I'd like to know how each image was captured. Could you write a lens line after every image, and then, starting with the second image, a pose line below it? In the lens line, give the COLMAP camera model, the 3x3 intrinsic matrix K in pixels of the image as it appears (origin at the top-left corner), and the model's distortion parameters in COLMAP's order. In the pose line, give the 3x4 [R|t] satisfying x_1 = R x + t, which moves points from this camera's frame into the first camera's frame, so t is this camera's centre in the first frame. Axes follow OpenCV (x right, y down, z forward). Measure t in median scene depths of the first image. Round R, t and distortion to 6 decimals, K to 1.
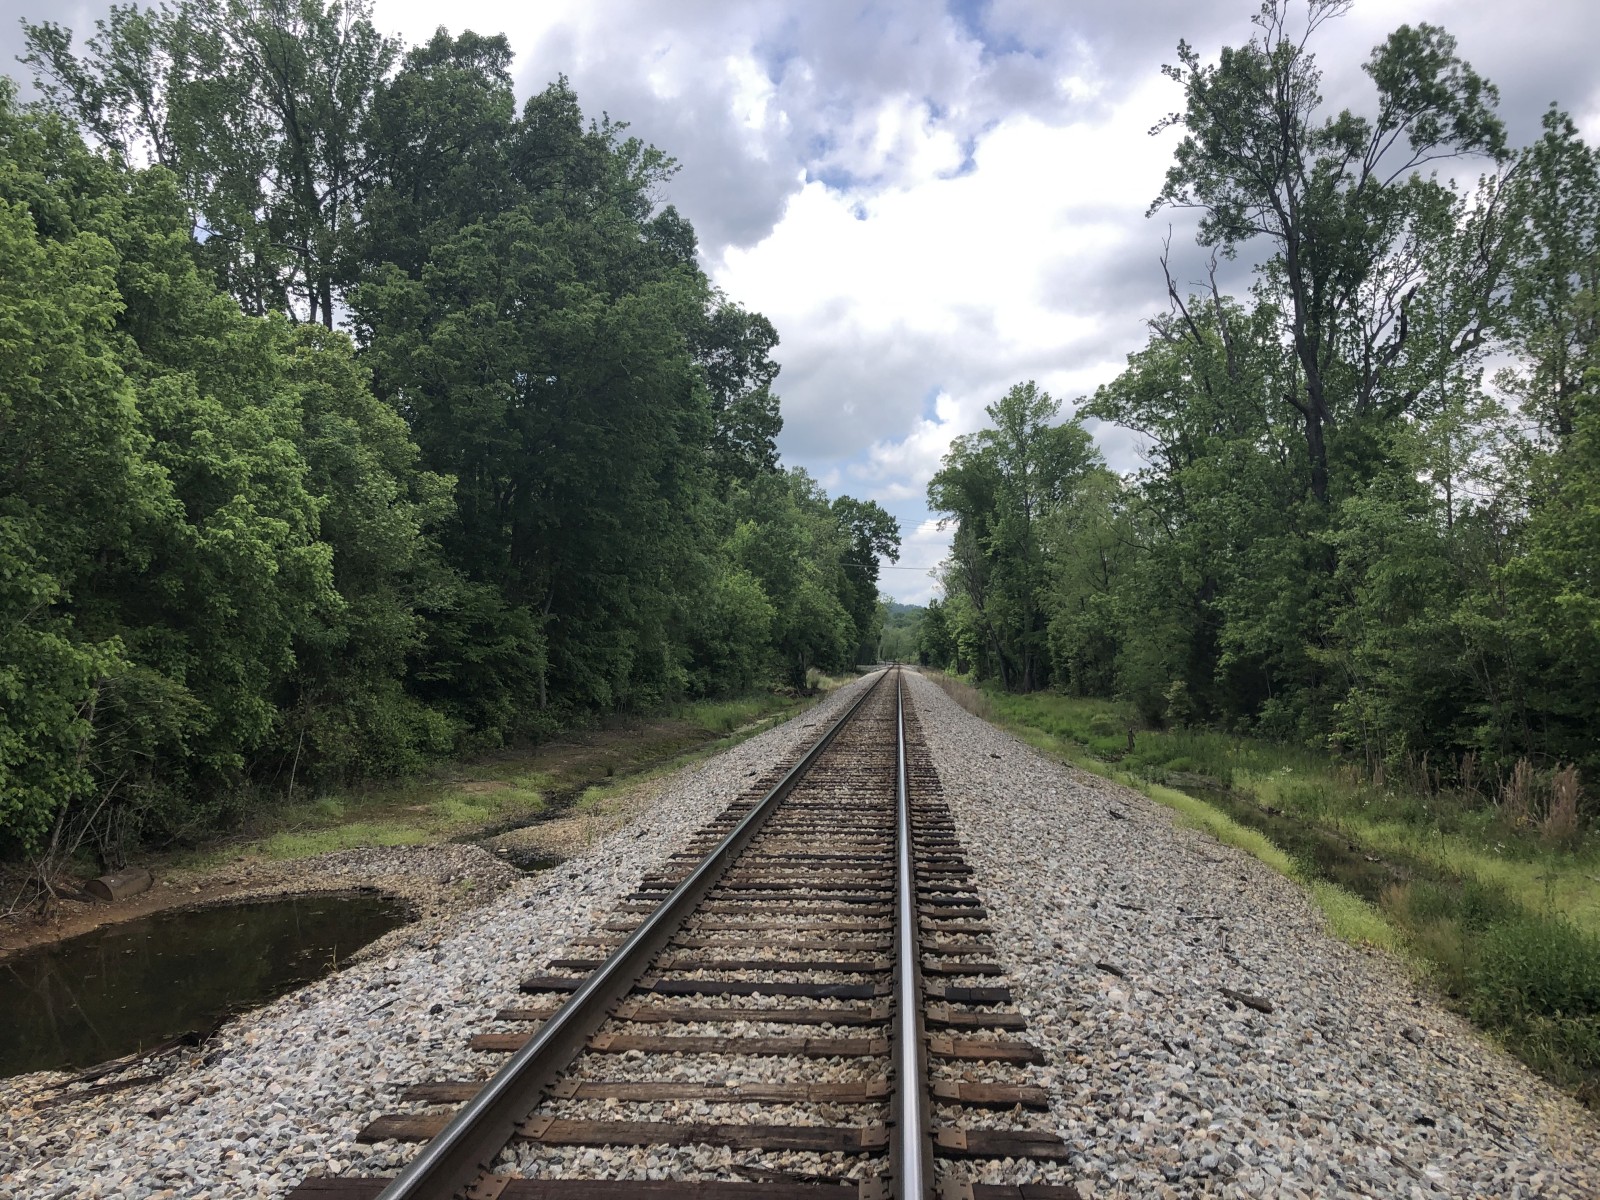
lens RADIAL K [[1311.4, 0, 794.3], [0, 1311.4, 575.0], [0, 0, 1]] dist [0.024187, -0.007413]
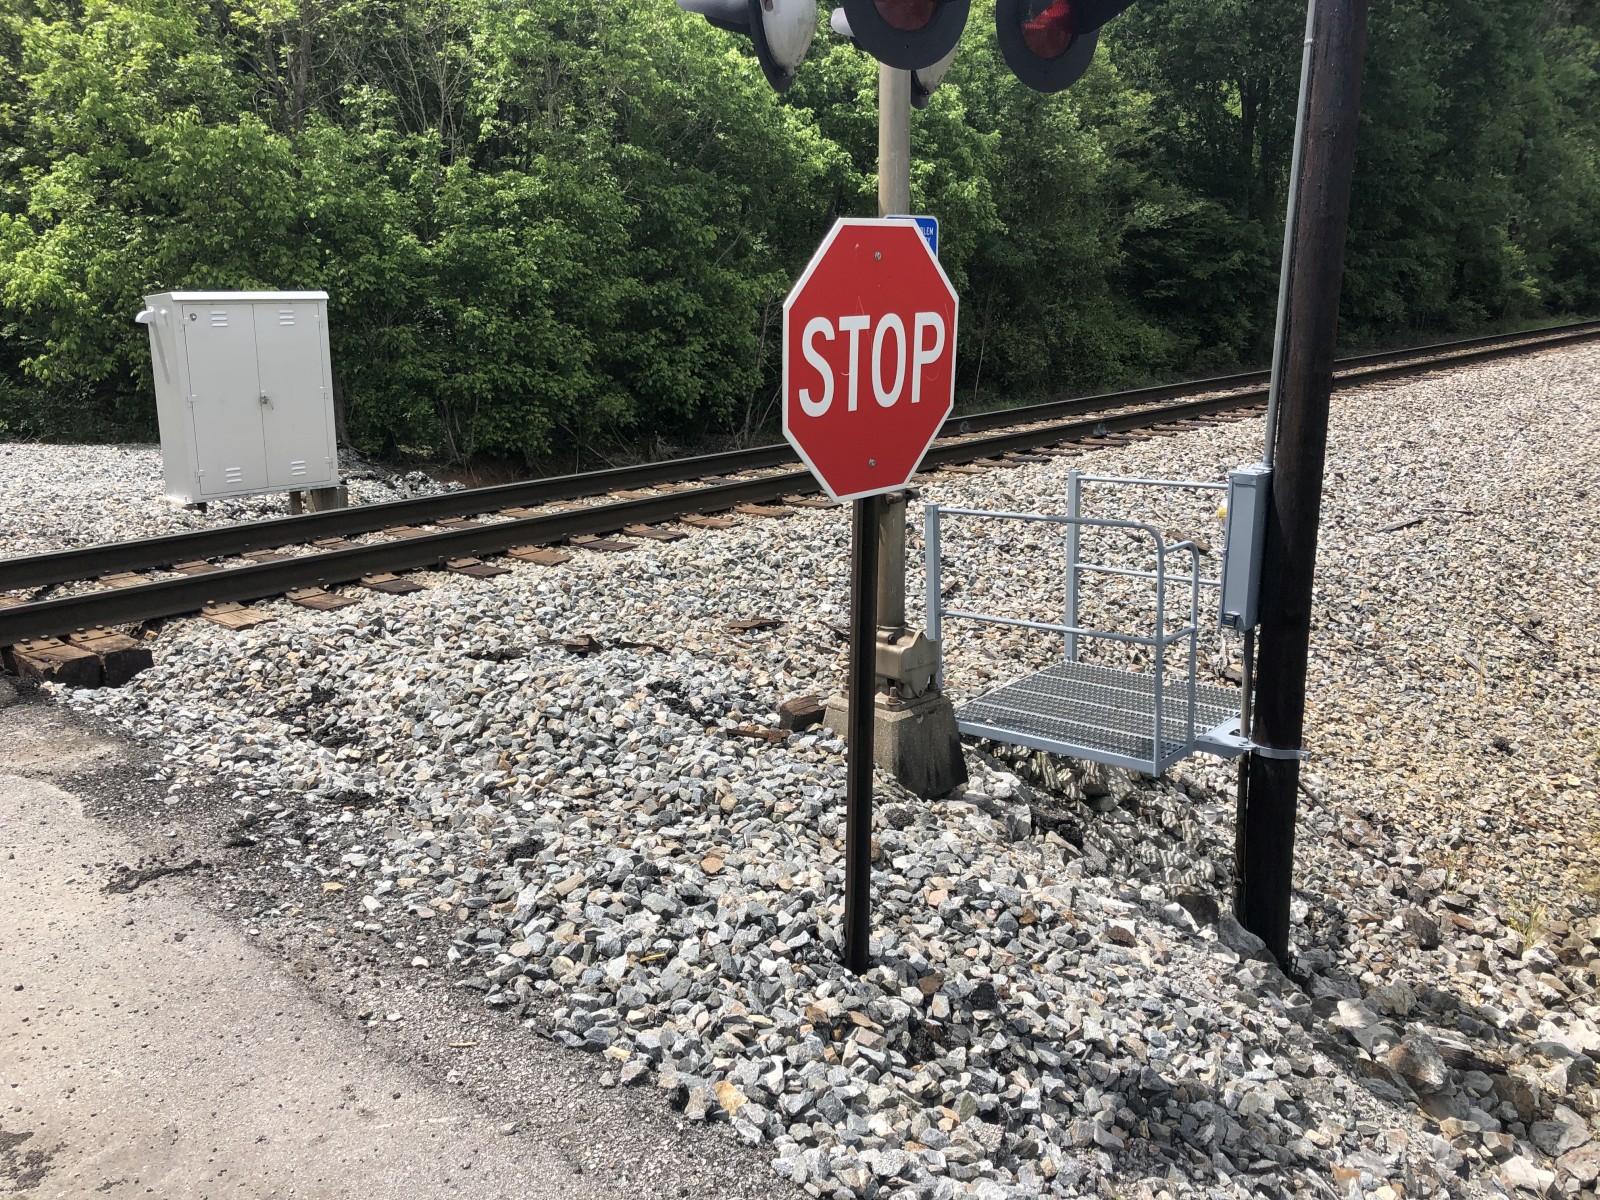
lens RADIAL K [[1312.2, 0, 797.9], [0, 1312.2, 623.6], [0, 0, 1]] dist [0.042661, -0.058126]
pose [[0.787583, 0.128387, -0.602686, 0.306670], [0.068394, 0.953799, 0.292559, -0.000114], [0.612402, -0.271634, 0.742414, -0.074339]]
